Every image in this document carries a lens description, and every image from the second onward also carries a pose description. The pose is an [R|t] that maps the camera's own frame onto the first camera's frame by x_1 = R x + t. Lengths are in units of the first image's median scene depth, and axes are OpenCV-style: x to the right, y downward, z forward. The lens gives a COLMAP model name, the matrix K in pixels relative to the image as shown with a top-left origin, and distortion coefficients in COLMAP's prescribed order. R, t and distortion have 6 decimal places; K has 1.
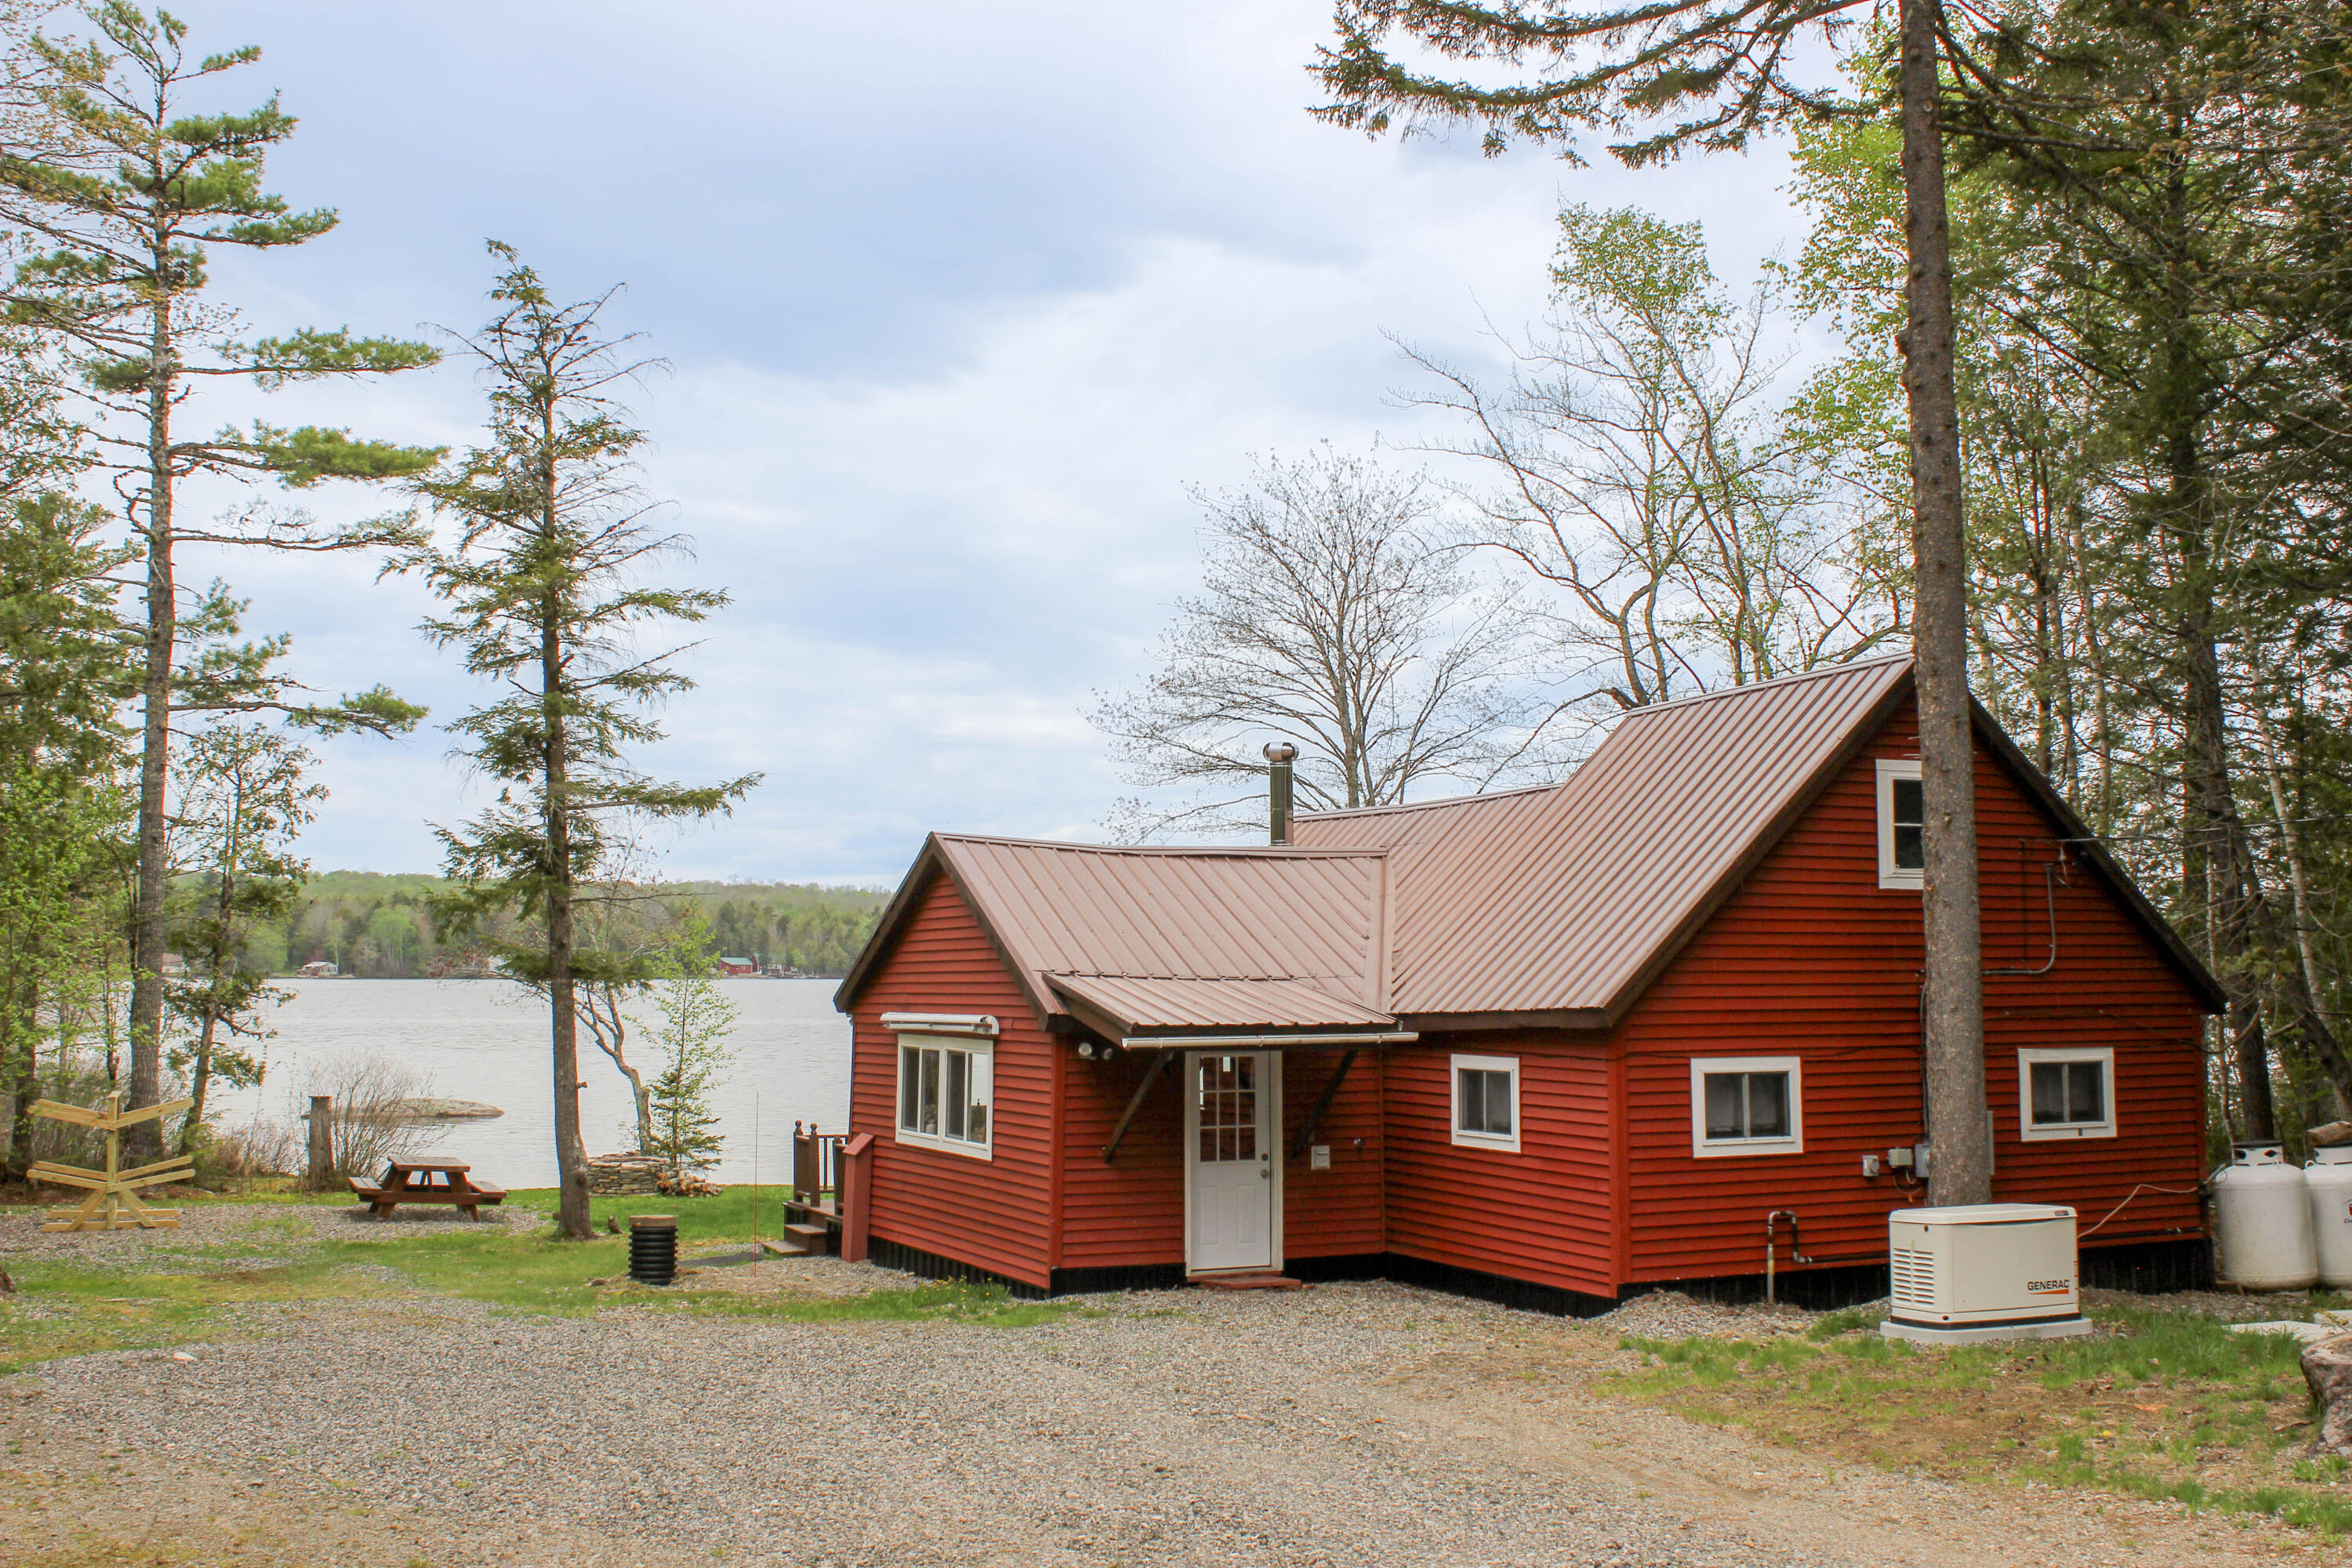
lens RADIAL K [[2482.9, 0, 1150.3], [0, 2482.9, 786.6], [0, 0, 1]] dist [-0.077789, 0.000000]
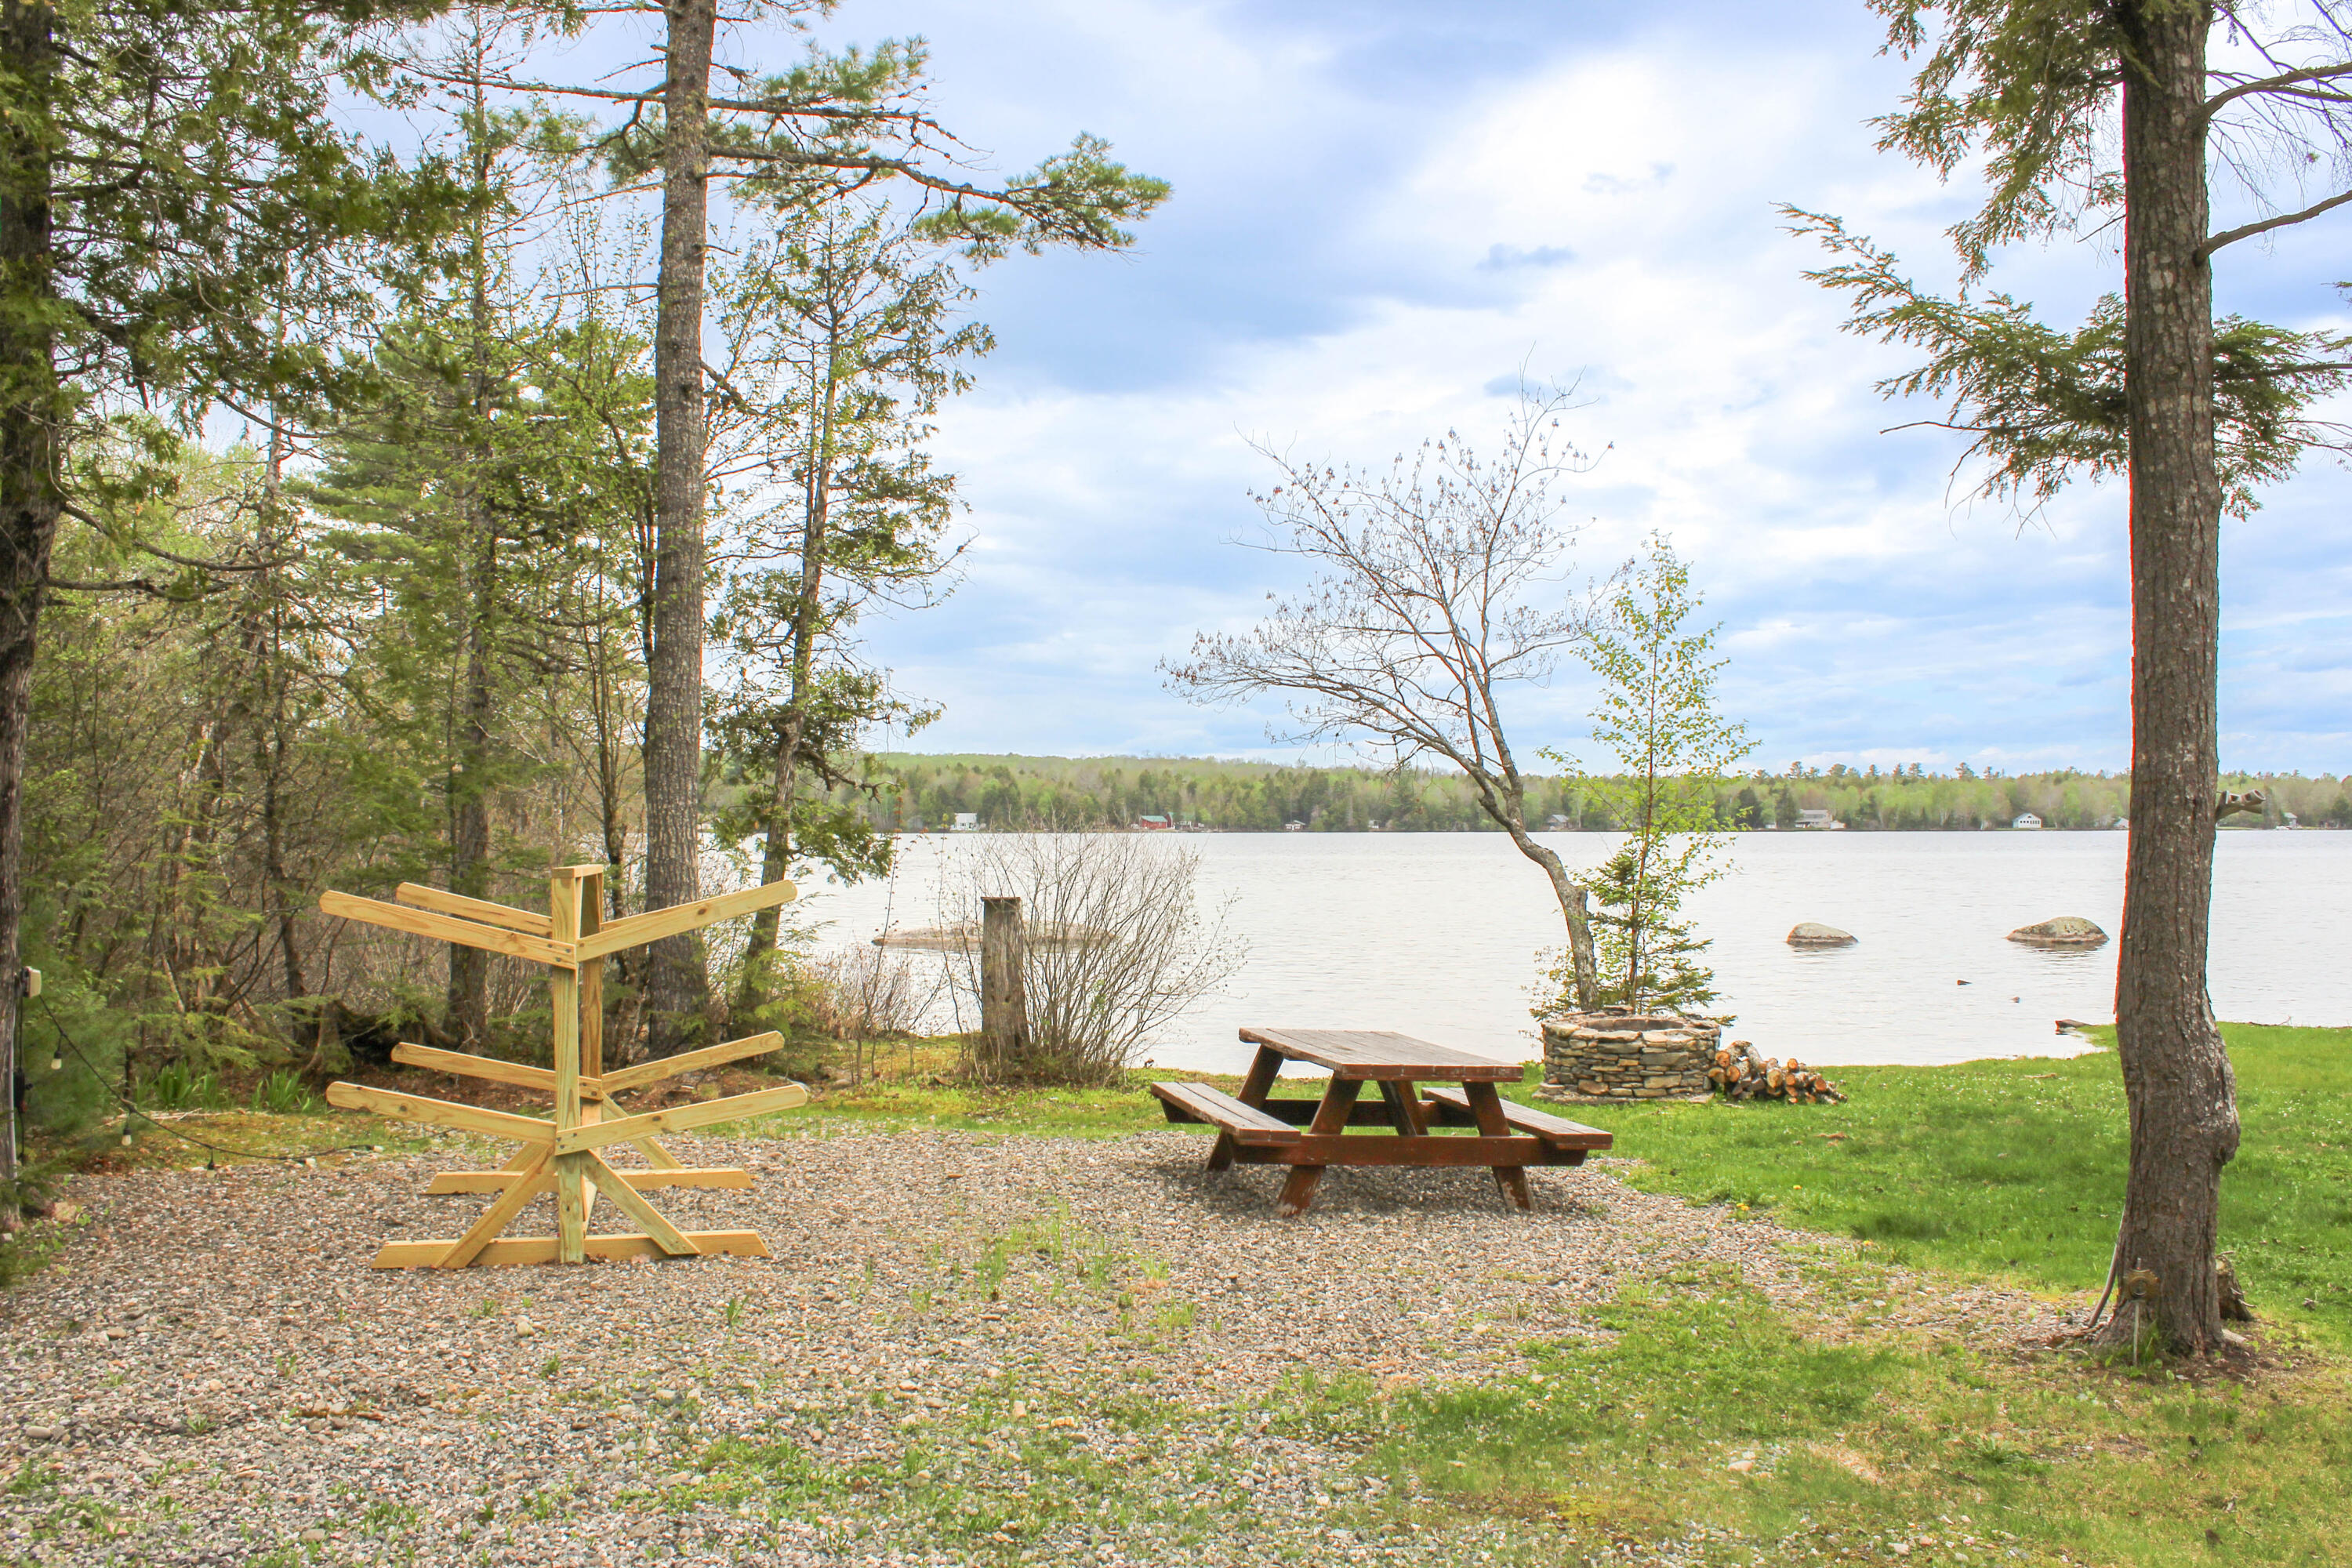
lens RADIAL K [[2010.1, 0, 1158.0], [0, 2010.1, 772.6], [0, 0, 1]] dist [-0.160011, 0.141119]
pose [[0.987590, -0.006309, -0.156925, -0.314745], [0.013548, 0.998890, 0.045106, 0.106943], [0.156467, -0.046672, 0.986580, 0.778456]]
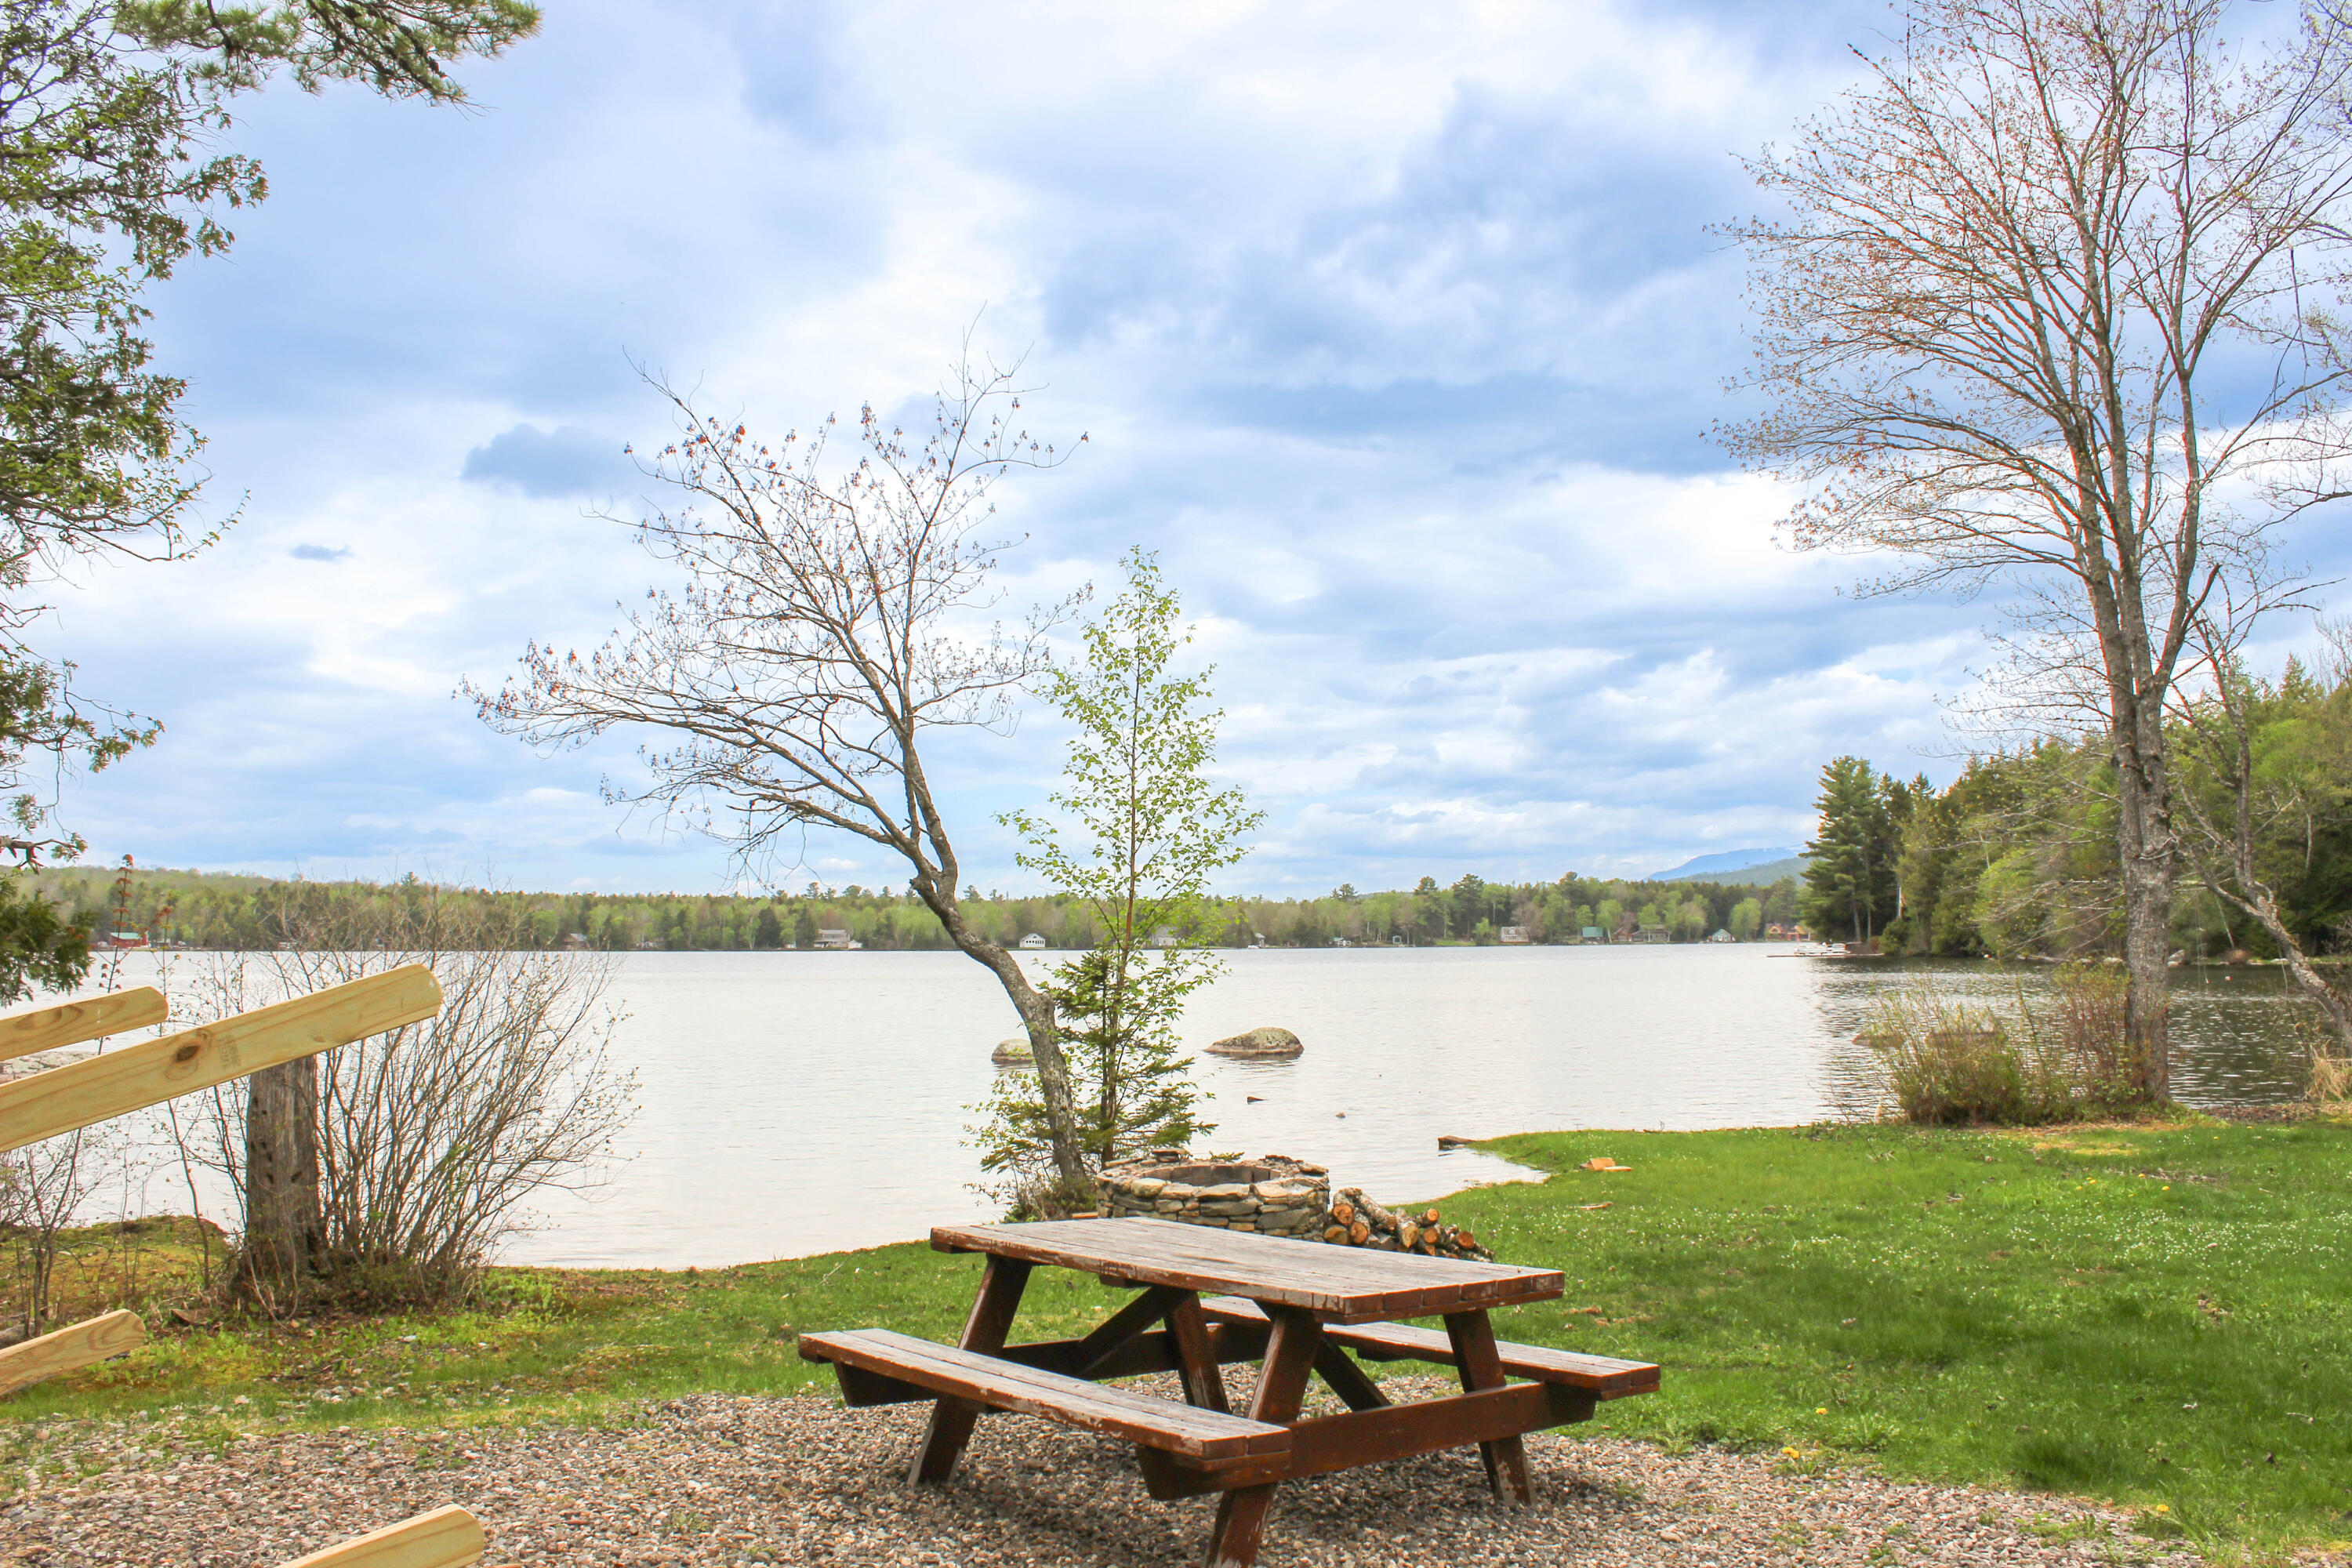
lens RADIAL K [[2010.1, 0, 1186.6], [0, 2010.1, 785.4], [0, 0, 1]] dist [-0.160011, 0.141119]
pose [[0.942084, 0.018609, 0.334859, -0.410007], [-0.016427, 0.999821, -0.009349, 0.125057], [-0.334973, 0.003306, 0.942222, 0.937608]]
